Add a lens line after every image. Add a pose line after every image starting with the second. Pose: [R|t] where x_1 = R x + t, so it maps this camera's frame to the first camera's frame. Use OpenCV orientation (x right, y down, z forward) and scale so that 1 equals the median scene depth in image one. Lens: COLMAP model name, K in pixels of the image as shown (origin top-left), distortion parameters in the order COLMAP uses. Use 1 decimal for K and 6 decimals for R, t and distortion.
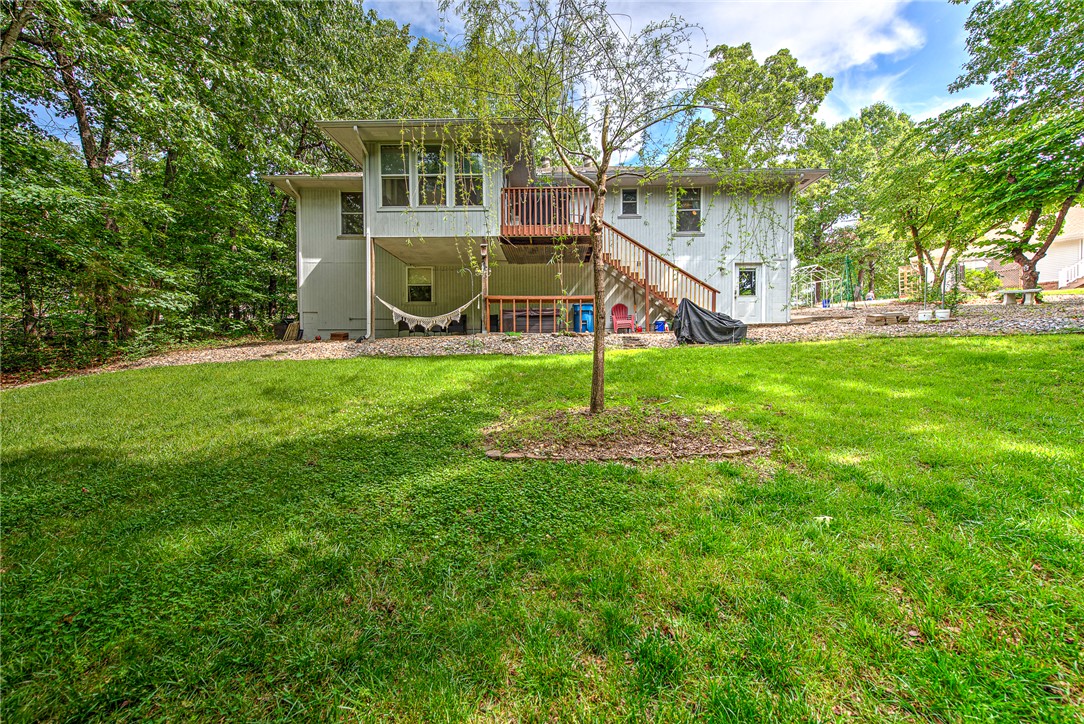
lens RADIAL K [[431.4, 0, 542.0], [0, 431.4, 362.0], [0, 0, 1]] dist [0.019869, 0.000009]
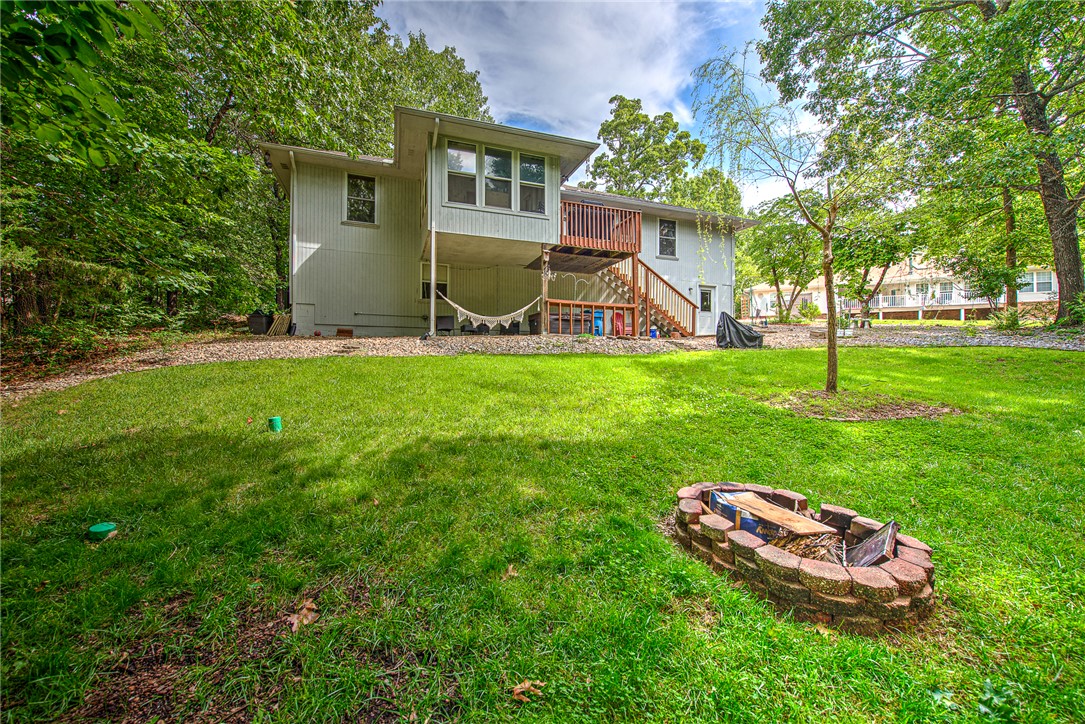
lens RADIAL K [[437.8, 0, 545.2], [0, 437.8, 357.3], [0, 0, 1]] dist [-0.002564, -0.000300]
pose [[0.927883, 0.013345, 0.372631, -0.521439], [-0.004045, 0.999661, -0.025729, 0.016177], [-0.372848, 0.022366, 0.927623, 0.012398]]
